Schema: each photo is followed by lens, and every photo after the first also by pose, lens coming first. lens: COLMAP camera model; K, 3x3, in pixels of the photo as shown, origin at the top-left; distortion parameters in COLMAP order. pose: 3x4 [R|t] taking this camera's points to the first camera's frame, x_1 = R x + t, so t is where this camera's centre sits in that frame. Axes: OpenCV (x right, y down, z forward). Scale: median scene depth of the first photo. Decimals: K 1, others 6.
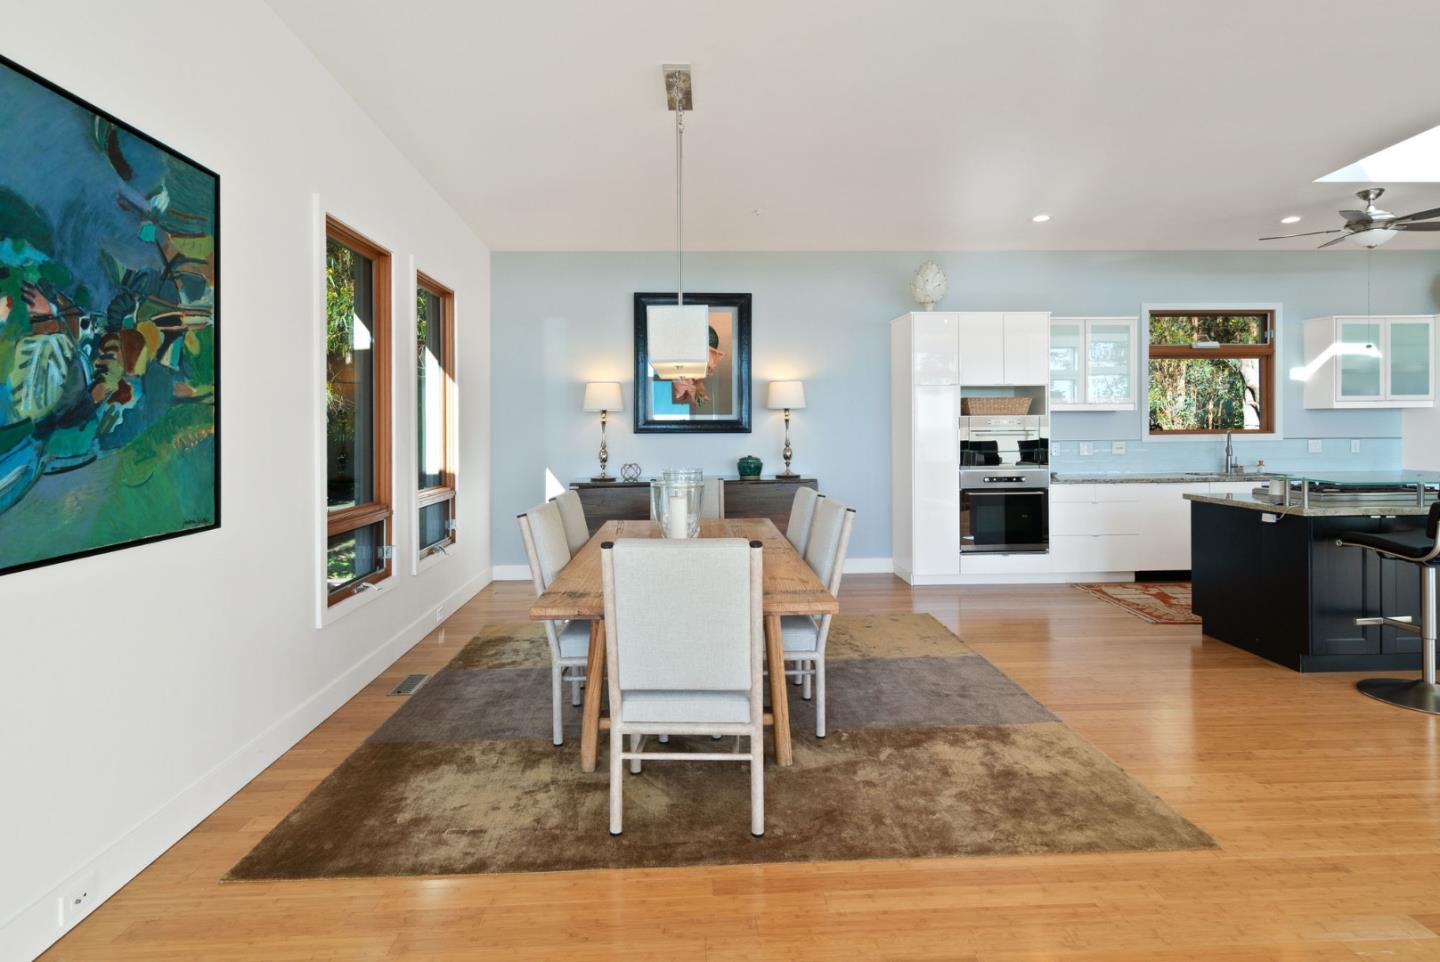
lens RADIAL K [[766.5, 0, 690.8], [0, 766.5, 433.8], [0, 0, 1]] dist [0.013781, -0.004128]
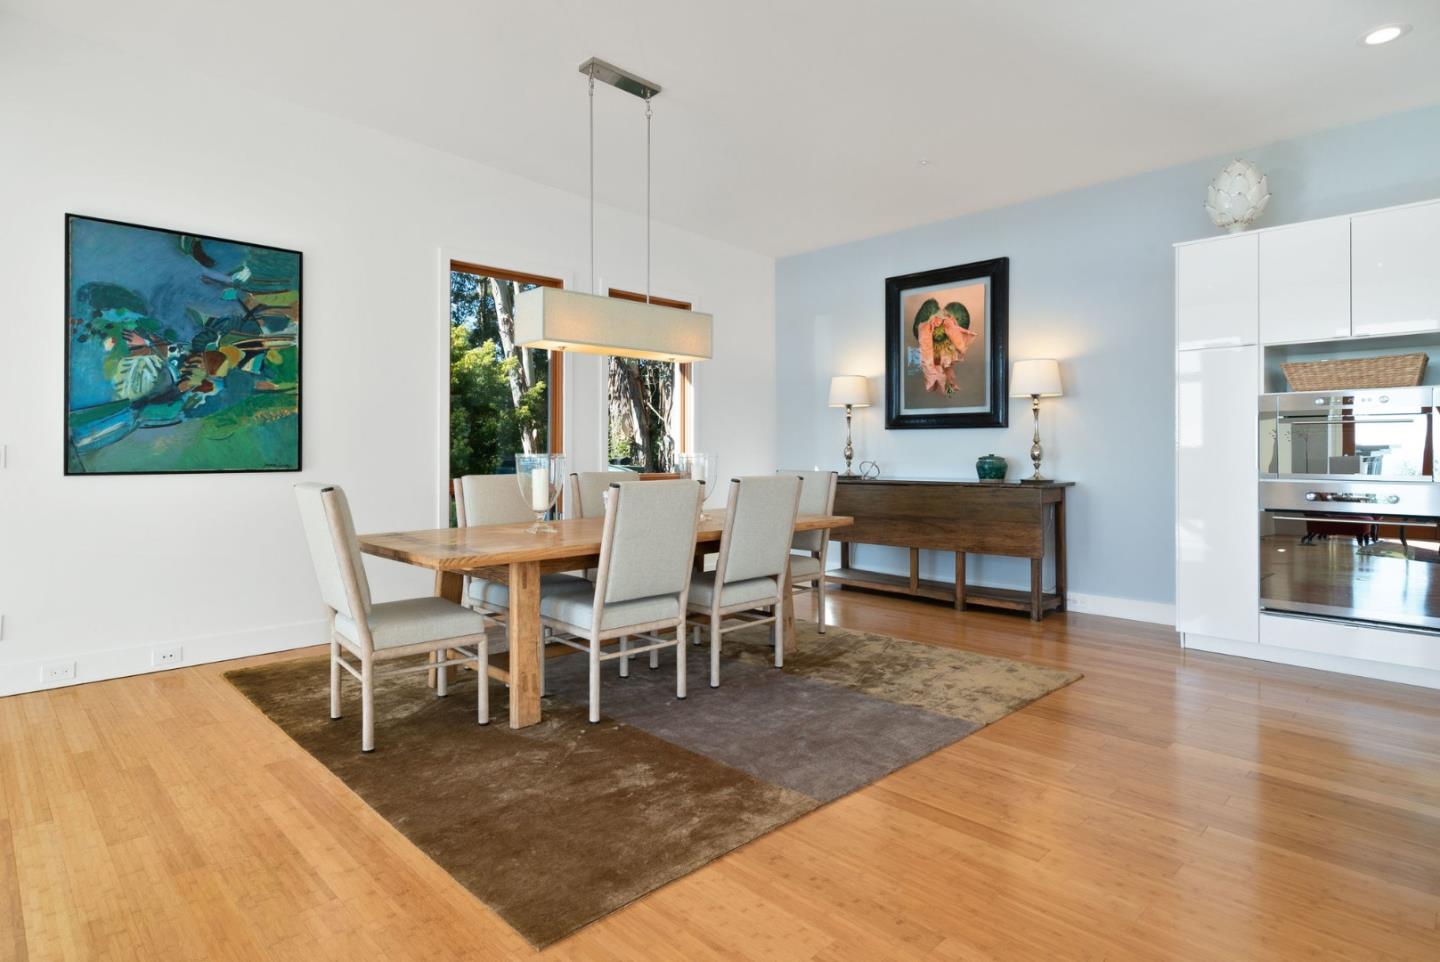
lens RADIAL K [[766.5, 0, 741.3], [0, 766.5, 447.0], [0, 0, 1]] dist [0.013781, -0.004128]
pose [[0.684107, 0.005879, -0.729358, 0.789148], [-0.013199, 0.999904, -0.004321, 0.043711], [0.729262, 0.012583, 0.684119, 0.381560]]
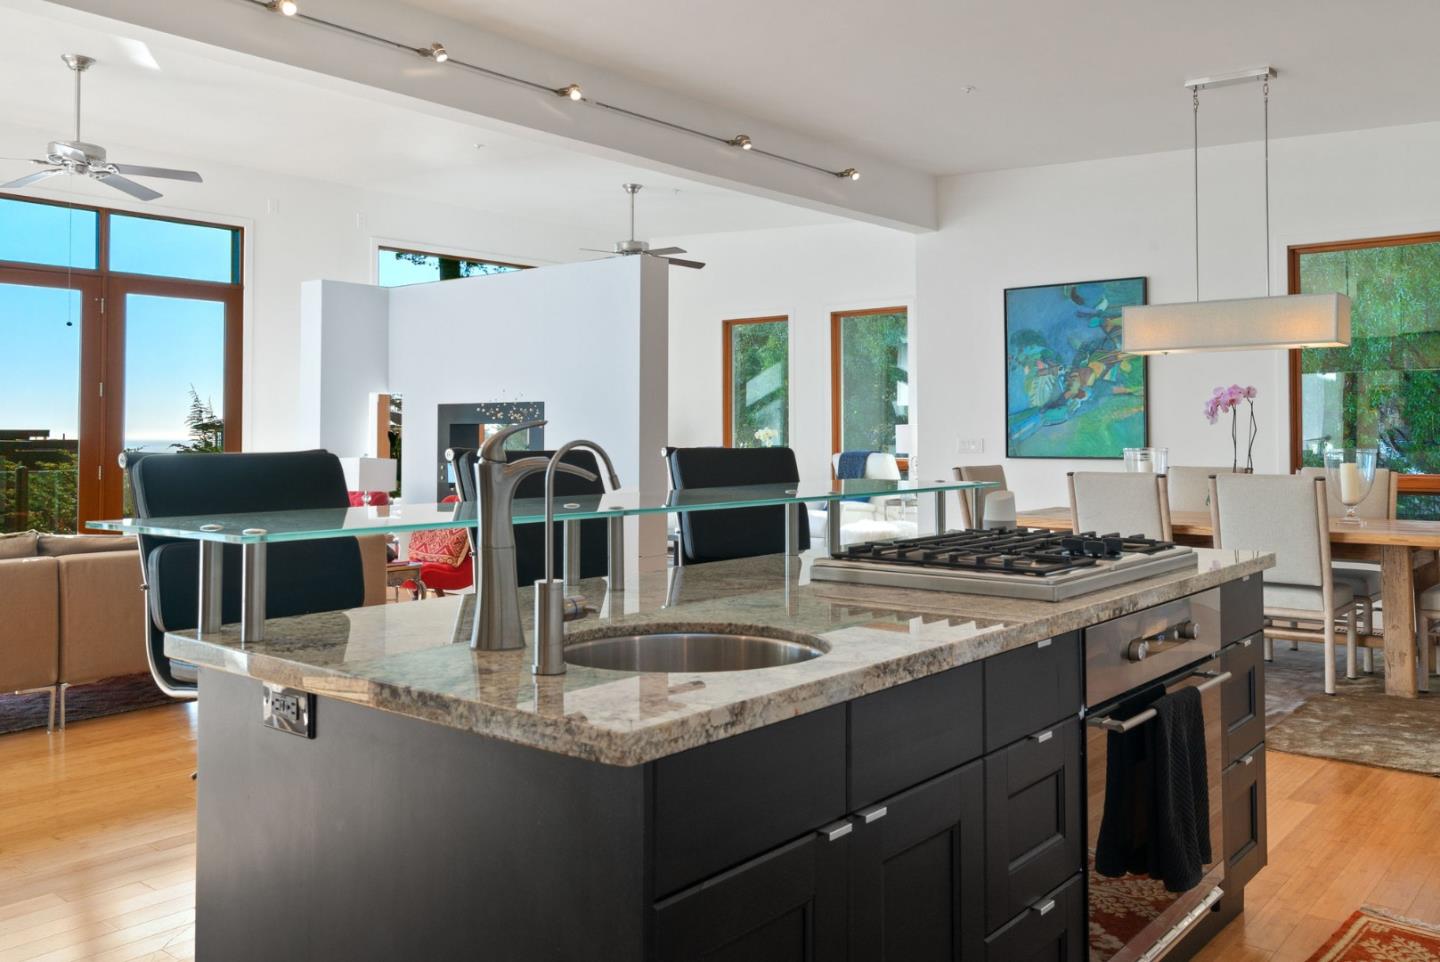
lens RADIAL K [[1133.0, 0, 654.0], [0, 1133.0, 422.4], [0, 0, 1]] dist [-0.003294, -0.006597]
pose [[-0.680702, 0.006104, -0.732535, 1.517762], [0.004041, 0.999981, 0.004578, 0.007279], [0.732549, 0.000156, -0.680714, 1.345995]]
